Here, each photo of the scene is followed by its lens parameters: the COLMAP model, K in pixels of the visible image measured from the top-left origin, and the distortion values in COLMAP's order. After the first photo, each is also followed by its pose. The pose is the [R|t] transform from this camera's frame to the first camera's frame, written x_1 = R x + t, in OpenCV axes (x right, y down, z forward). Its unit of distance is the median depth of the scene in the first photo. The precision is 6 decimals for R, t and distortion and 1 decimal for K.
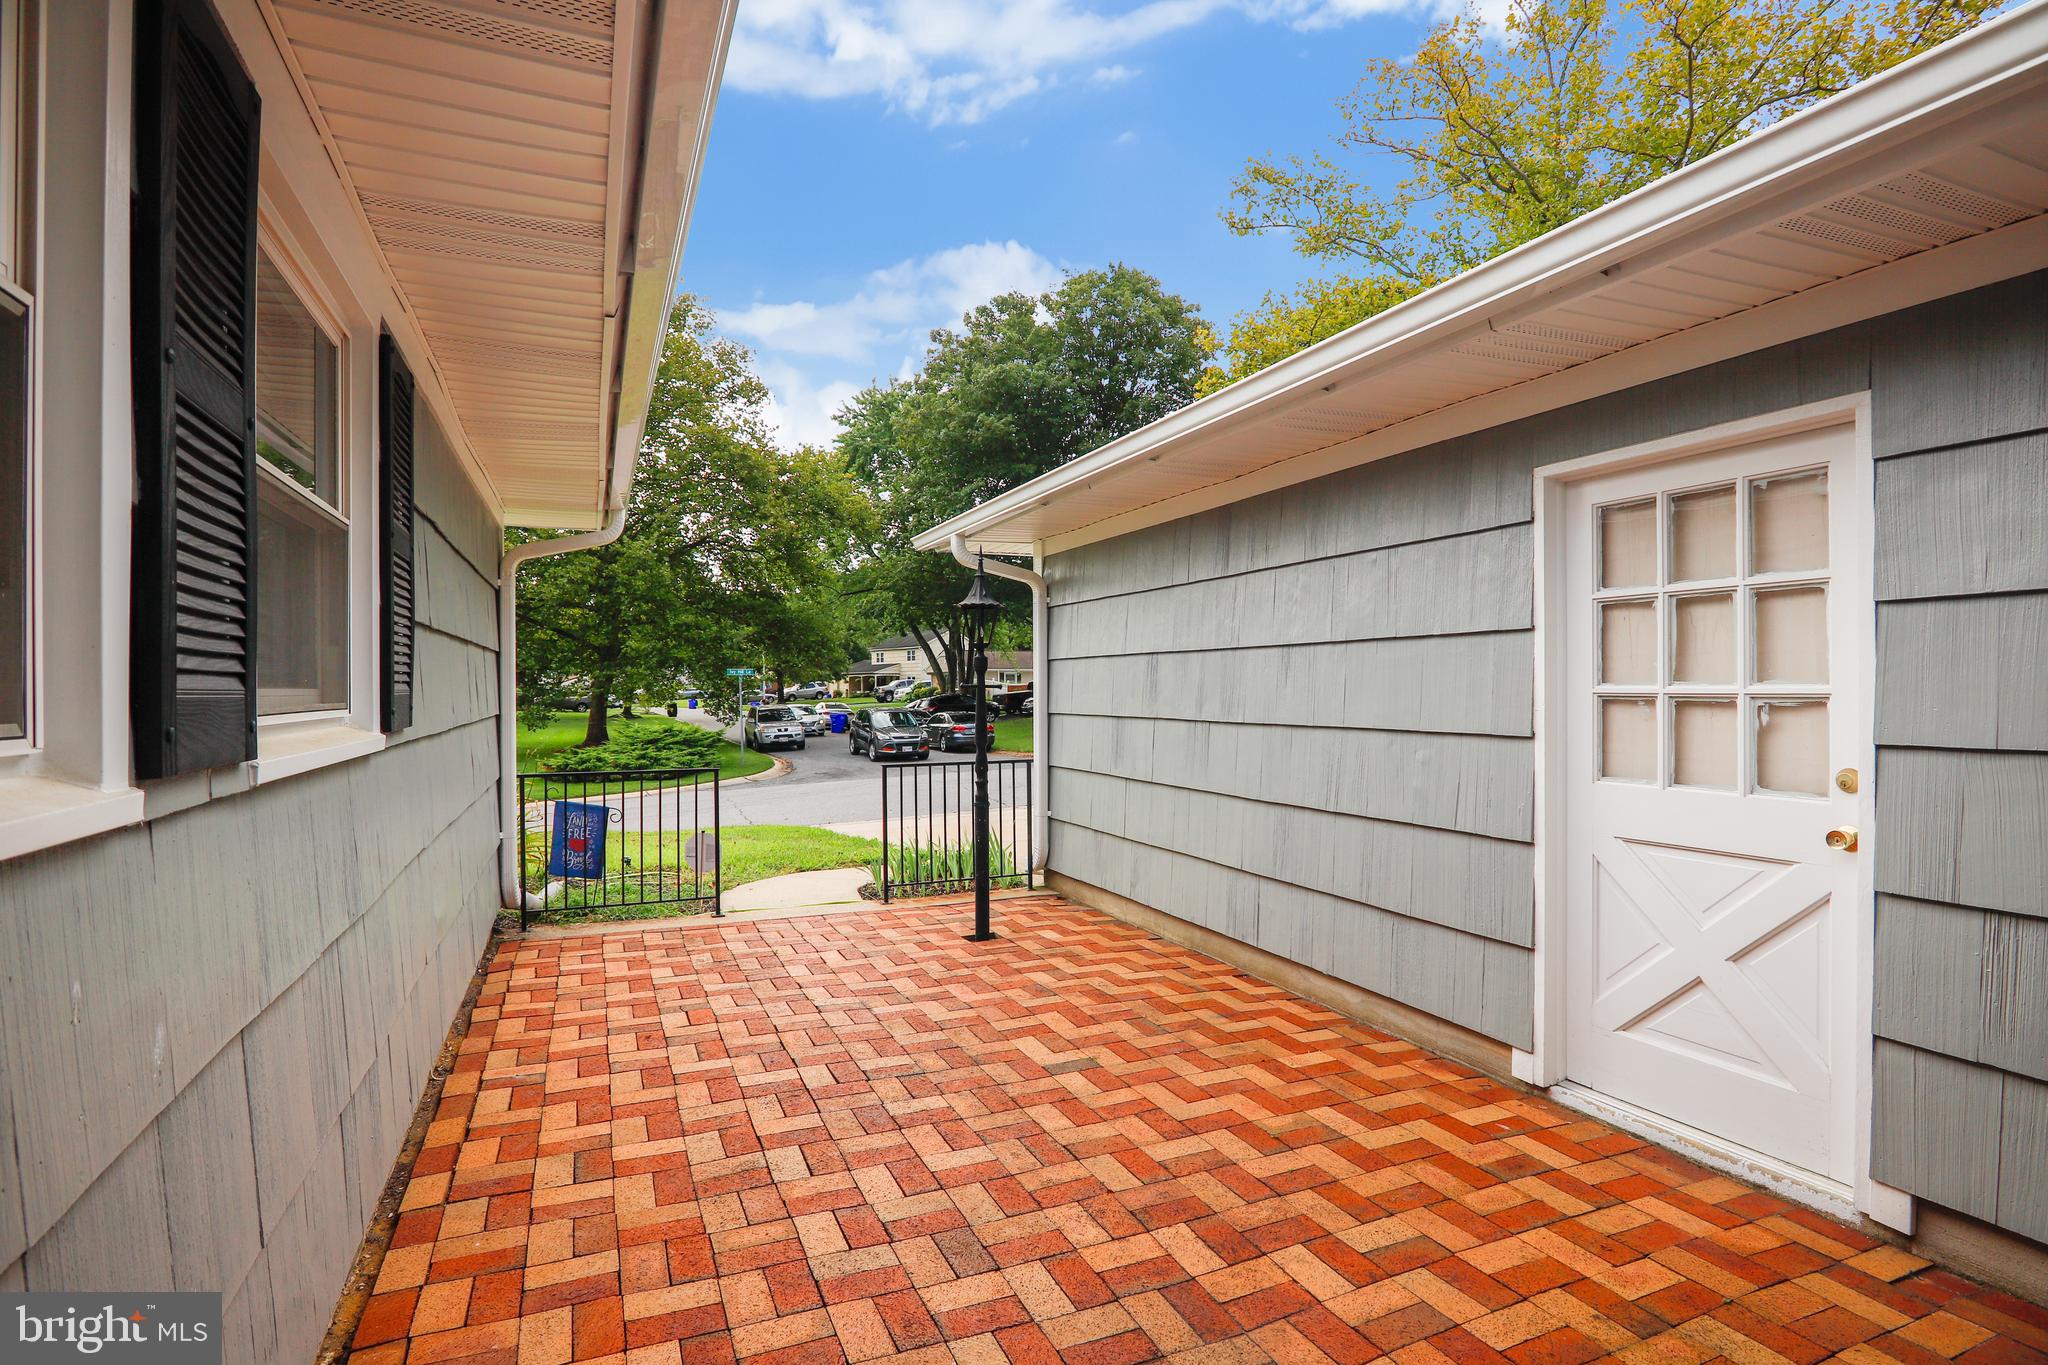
lens RADIAL K [[1011.0, 0, 1023.5], [0, 1011.0, 695.0], [0, 0, 1]] dist [-0.004410, 0.000010]
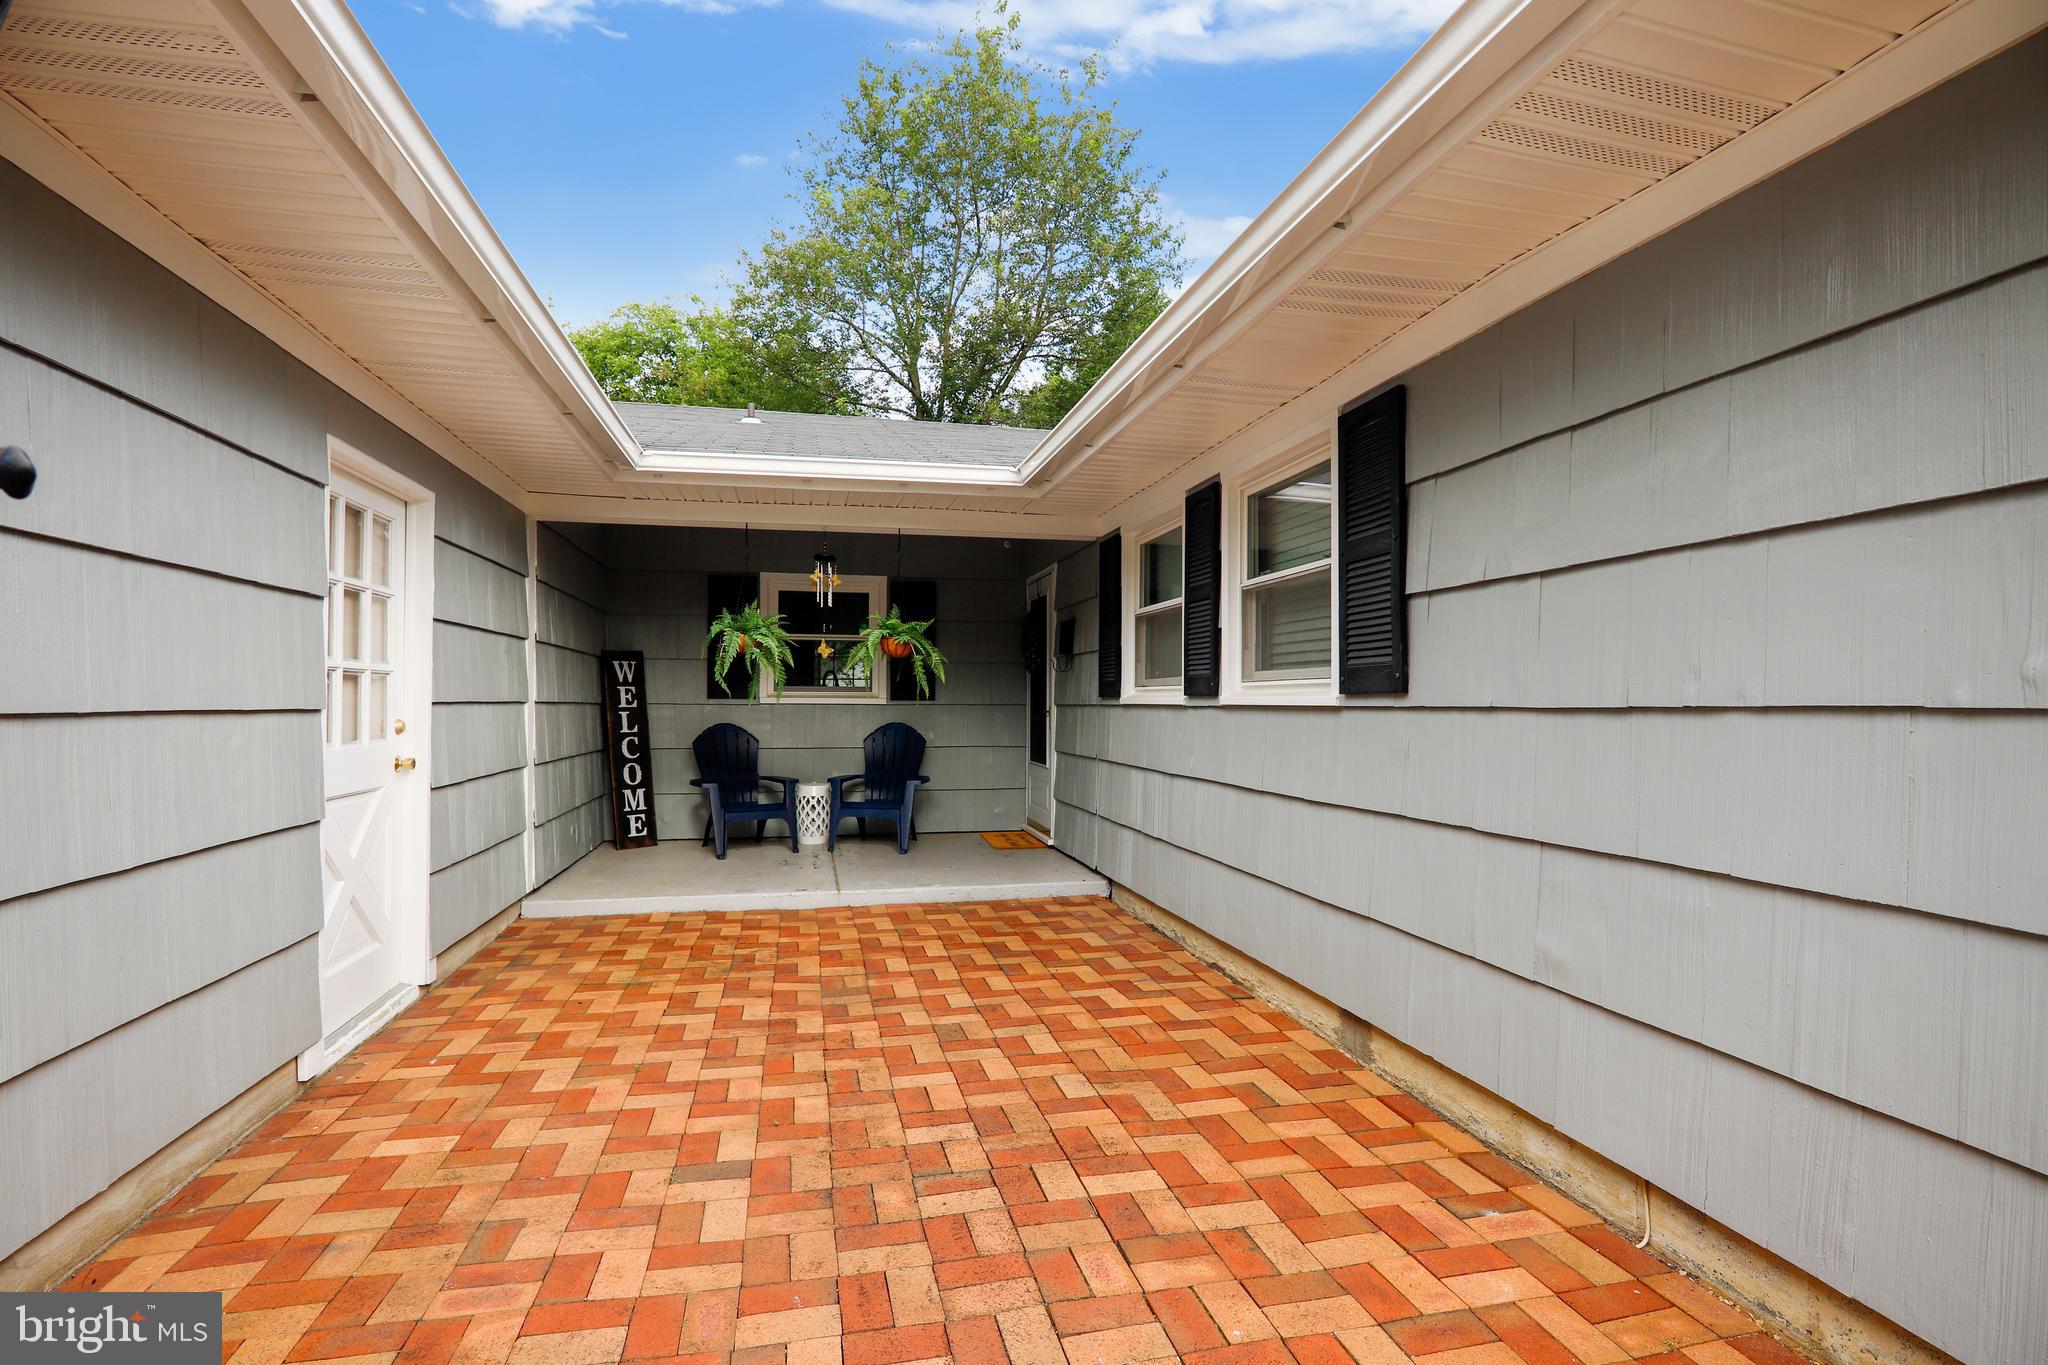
lens RADIAL K [[1011.0, 0, 1023.5], [0, 1011.0, 695.0], [0, 0, 1]] dist [-0.004410, 0.000010]
pose [[-0.982267, 0.001780, 0.187480, -0.354156], [0.001273, 0.999995, -0.002824, 0.032965], [-0.187484, -0.002535, -0.982264, 1.922091]]
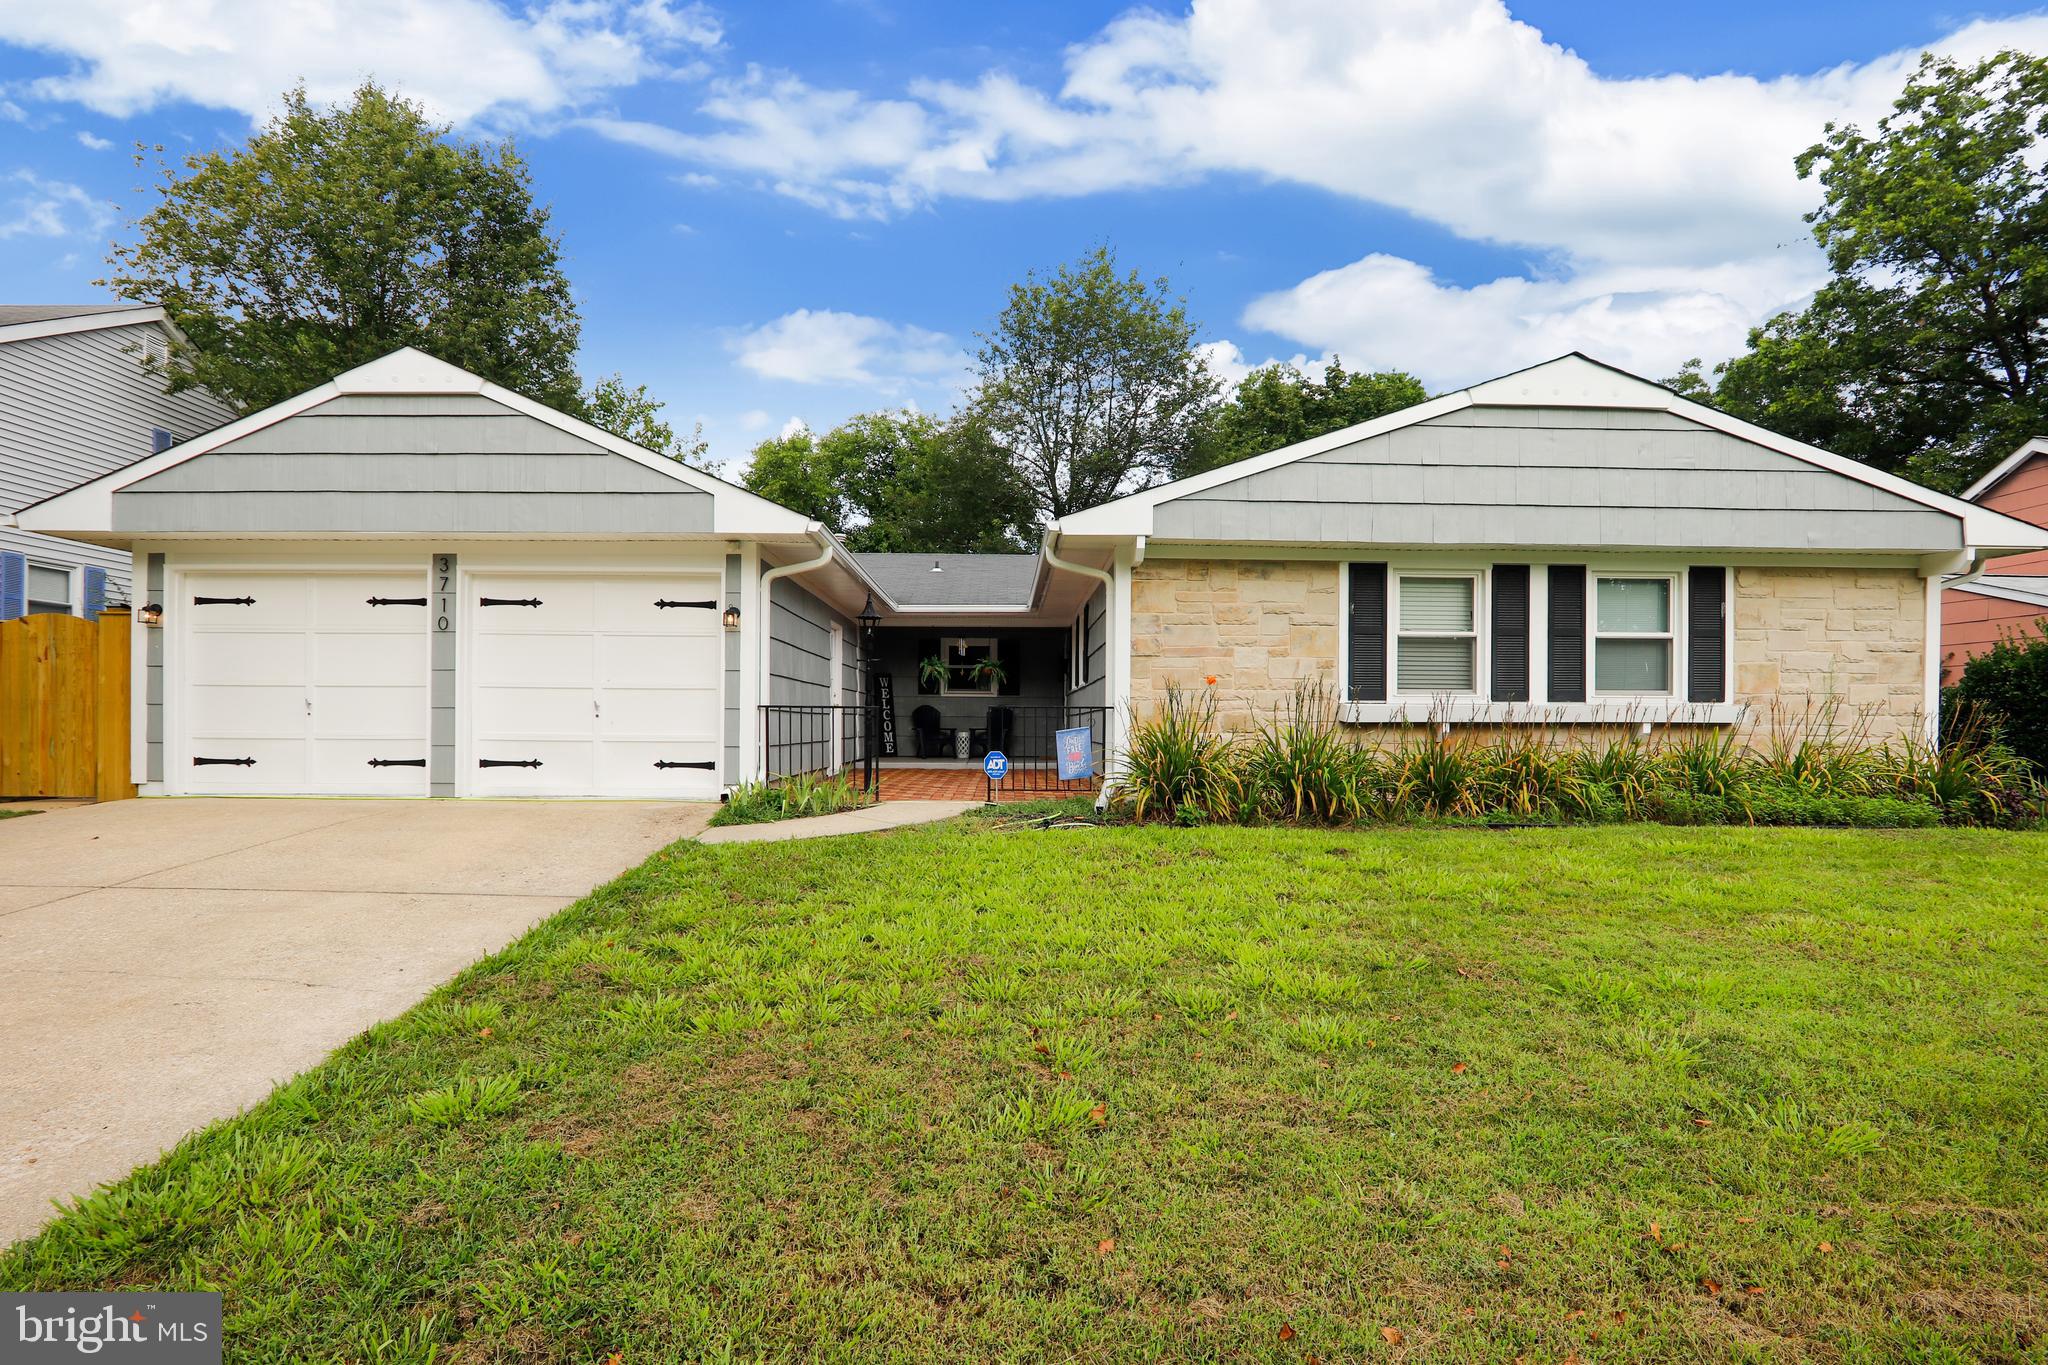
lens RADIAL K [[1011.0, 0, 1023.5], [0, 1011.0, 695.0], [0, 0, 1]] dist [-0.004410, 0.000010]
pose [[-0.928380, 0.011974, 0.371439, -1.314772], [0.001987, 0.999626, -0.027257, 0.140152], [-0.371627, -0.024567, -0.928057, 3.775257]]
